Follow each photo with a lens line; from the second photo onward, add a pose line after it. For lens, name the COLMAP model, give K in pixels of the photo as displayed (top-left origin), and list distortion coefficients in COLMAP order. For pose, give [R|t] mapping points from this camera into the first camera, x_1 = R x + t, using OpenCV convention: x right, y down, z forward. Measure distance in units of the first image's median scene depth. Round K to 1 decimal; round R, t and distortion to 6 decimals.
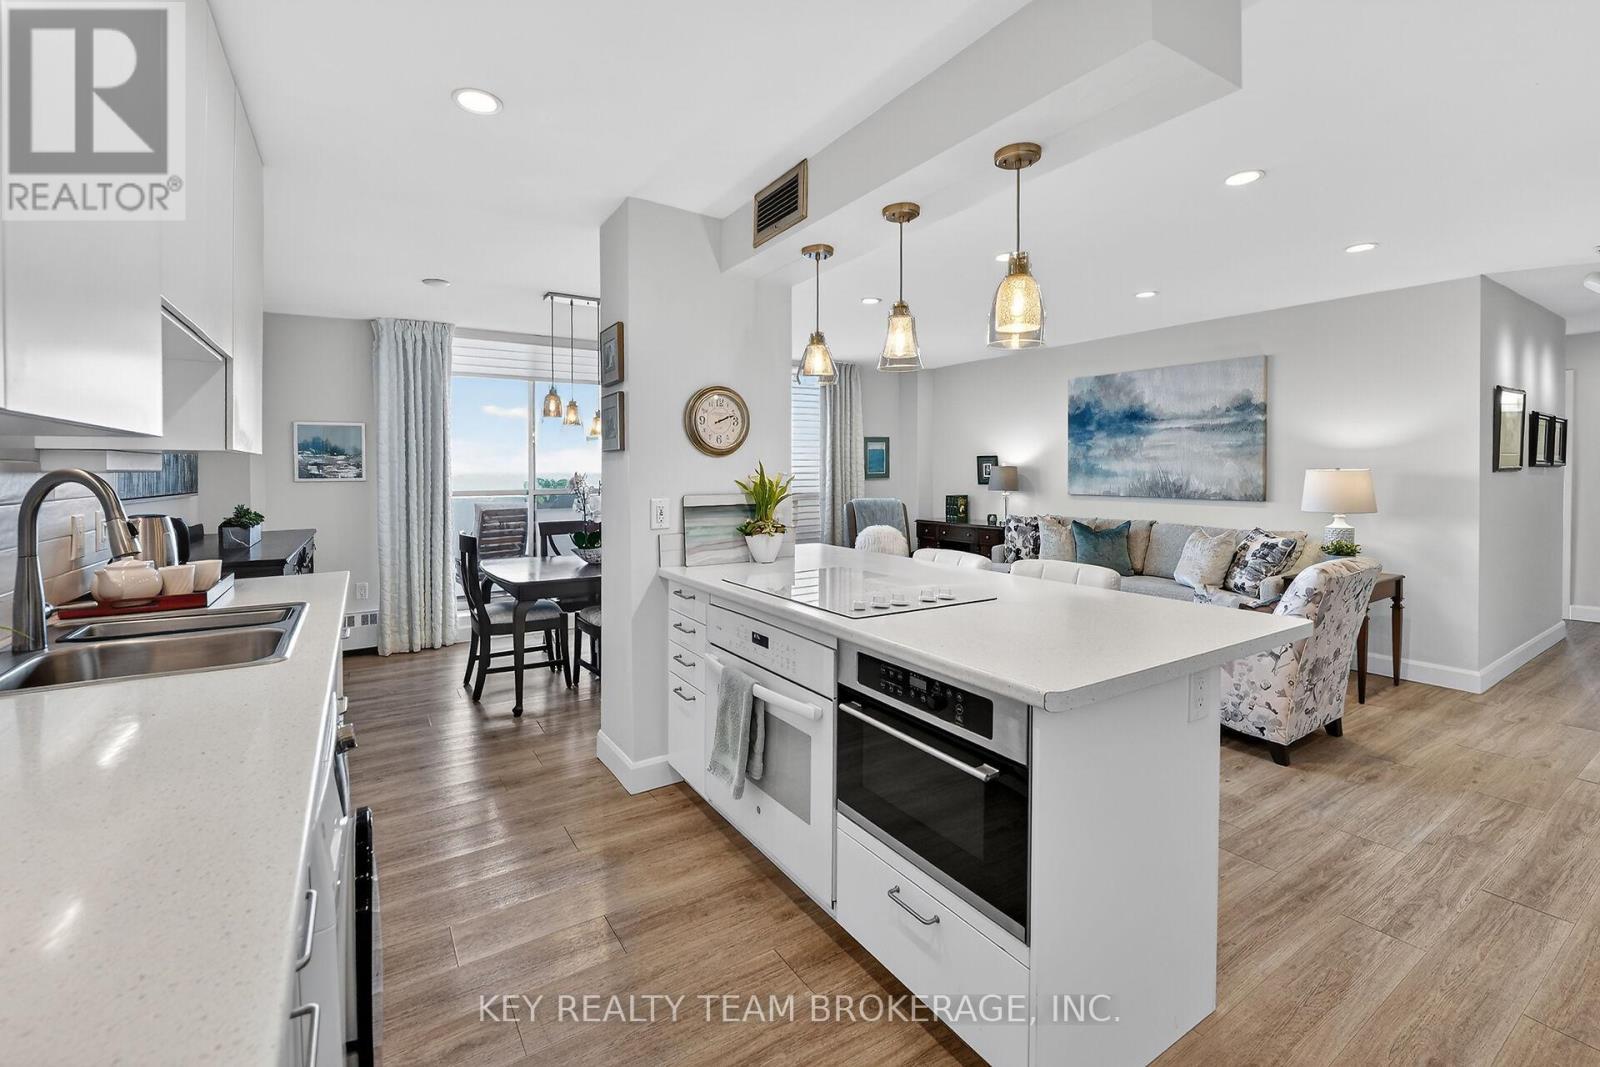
lens RADIAL K [[666.9, 0, 786.0], [0, 666.9, 485.4], [0, 0, 1]] dist [-0.004478, -0.002661]
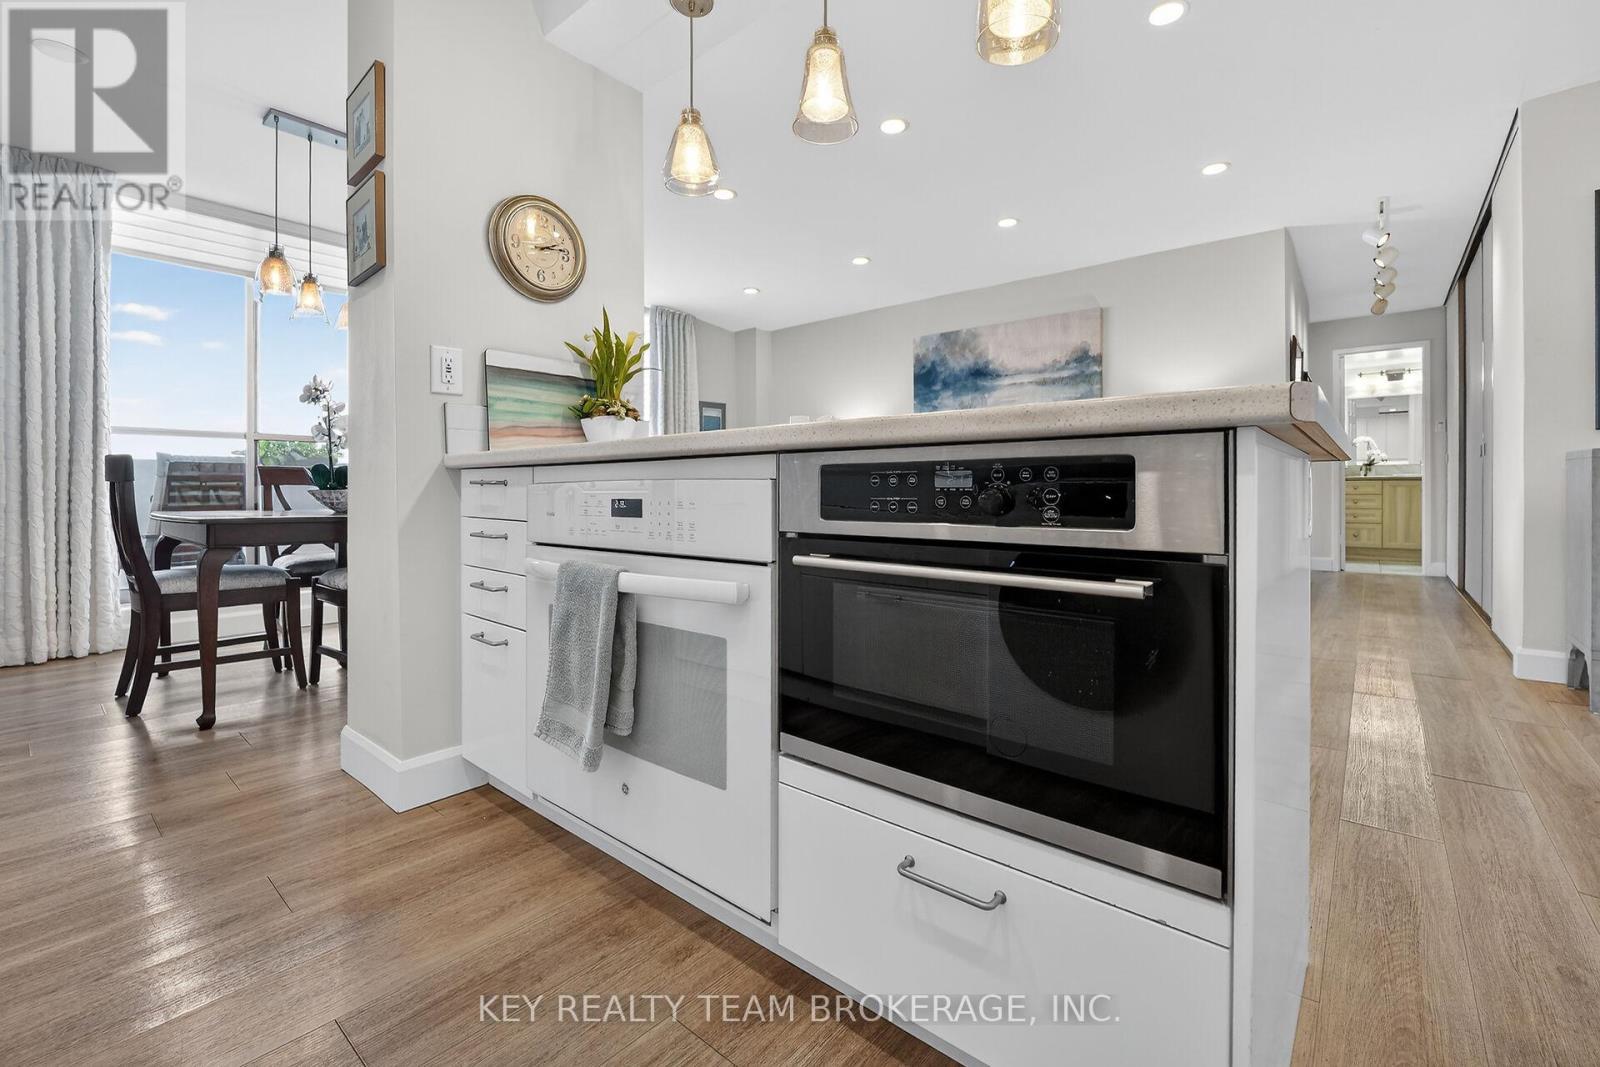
lens RADIAL K [[666.9, 0, 796.9], [0, 666.9, 495.9], [0, 0, 1]] dist [-0.004478, -0.002661]
pose [[0.956620, -0.009982, 0.291169, -0.031255], [0.013816, 0.999843, -0.011114, 0.106989], [-0.291012, 0.014655, 0.956607, 0.171038]]
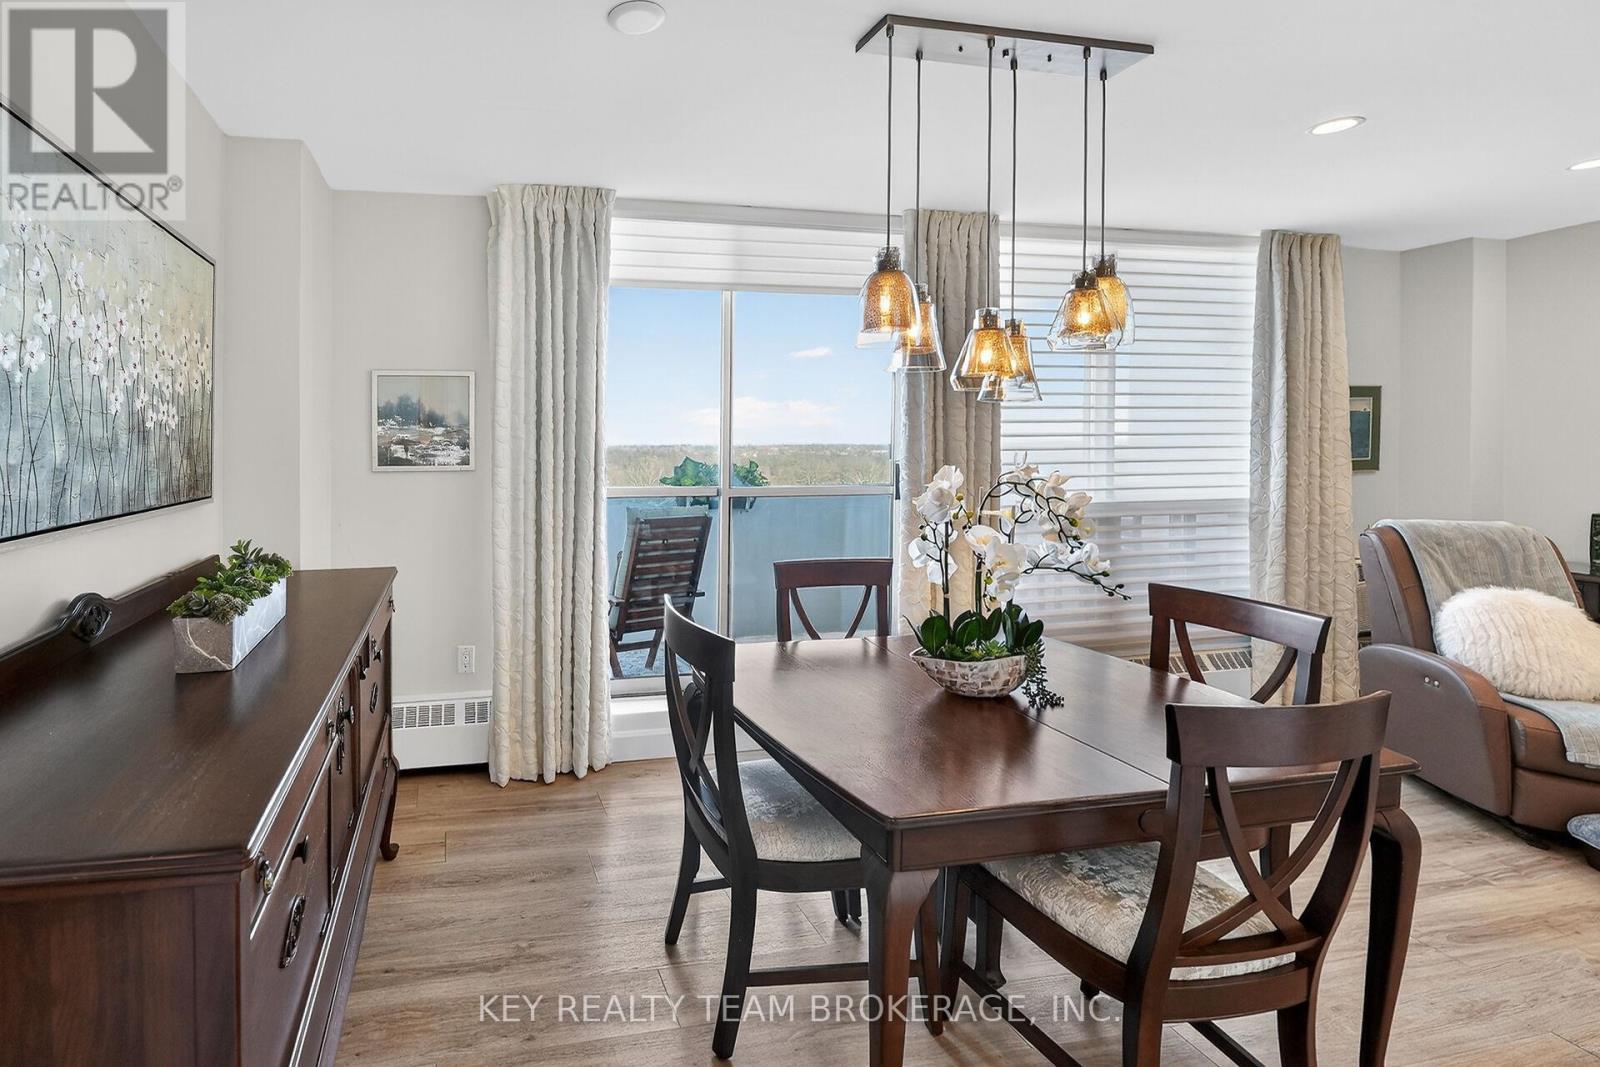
lens RADIAL K [[762.9, 0, 623.8], [0, 762.9, 447.0], [0, 0, 1]] dist [0.005538, 0.002234]
pose [[0.926467, 0.007108, -0.376310, -0.263932], [-0.013555, 0.999803, -0.014487, -0.020117], [0.376133, 0.018523, 0.926381, 0.436317]]
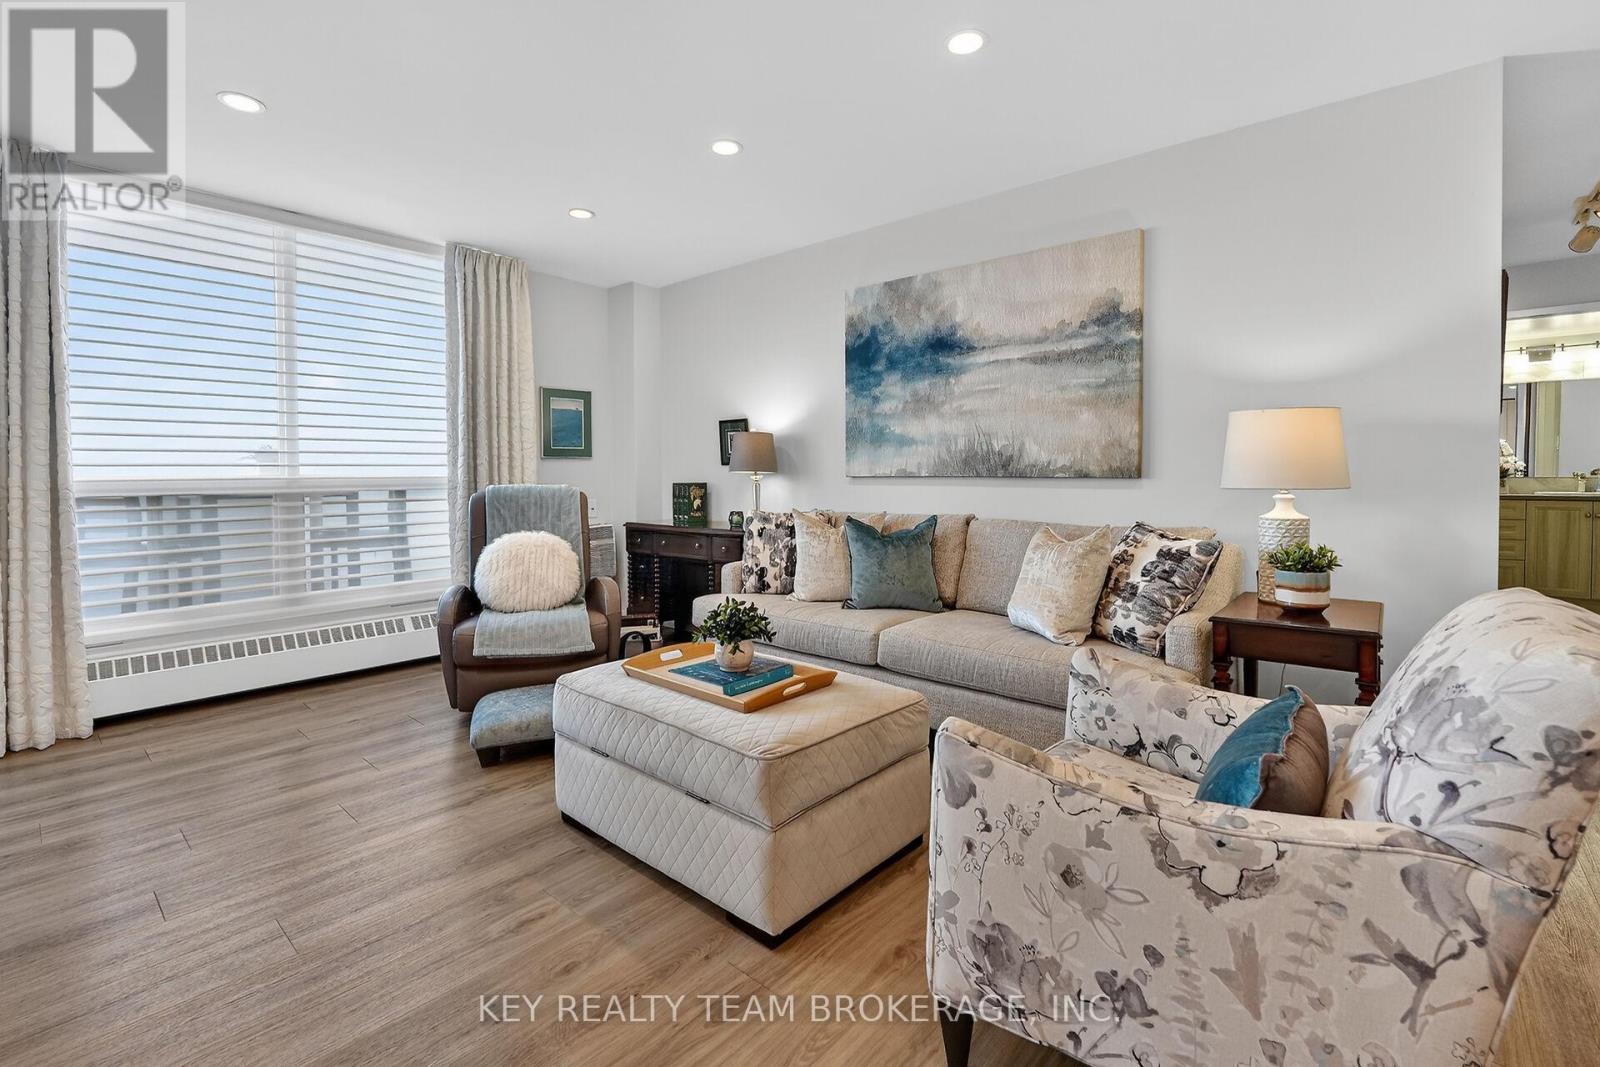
lens RADIAL K [[685.3, 0, 799.9], [0, 685.3, 509.6], [0, 0, 1]] dist [-0.021174, 0.001348]
pose [[0.962332, -0.017801, 0.271293, 0.282729], [0.009653, 0.999462, 0.031337, 0.033526], [-0.271705, -0.027538, 0.961987, 0.536728]]
